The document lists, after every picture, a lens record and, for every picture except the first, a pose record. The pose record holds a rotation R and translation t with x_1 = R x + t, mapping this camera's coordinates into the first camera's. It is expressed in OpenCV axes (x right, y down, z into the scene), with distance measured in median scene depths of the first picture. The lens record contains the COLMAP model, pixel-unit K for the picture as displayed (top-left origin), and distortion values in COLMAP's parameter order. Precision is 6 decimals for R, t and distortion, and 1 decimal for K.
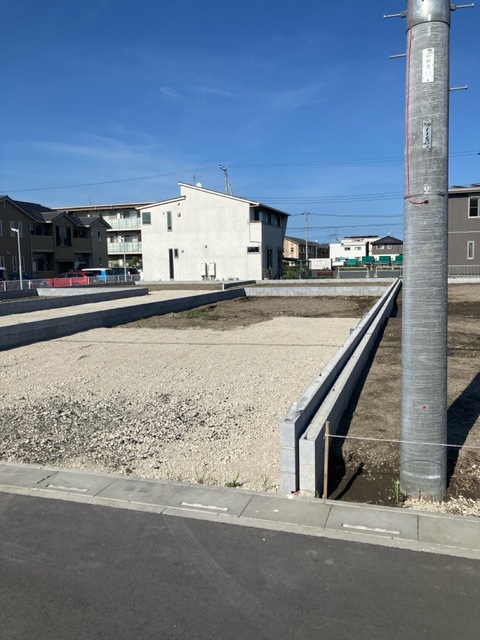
lens RADIAL K [[518.6, 0, 242.0], [0, 518.6, 317.7], [0, 0, 1]] dist [0.039932, -0.061012]
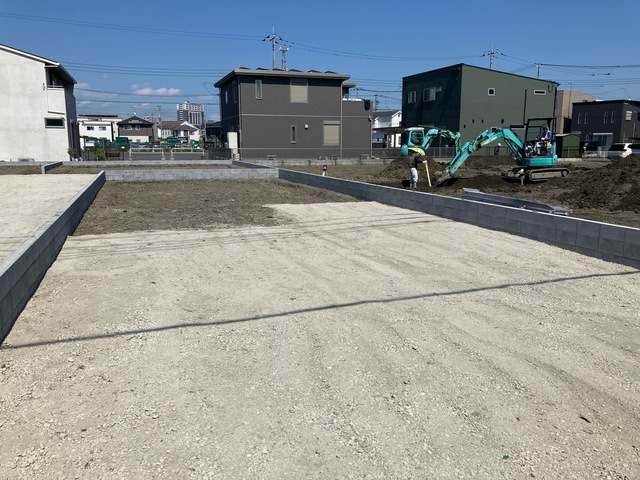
lens RADIAL K [[518.6, 0, 320.9], [0, 518.6, 237.6], [0, 0, 1]] dist [0.039932, -0.061012]
pose [[0.791303, -0.086795, 0.605233, -0.144968], [0.045026, 0.995457, 0.083888, -0.005392], [-0.609764, -0.039129, 0.791616, 0.113415]]
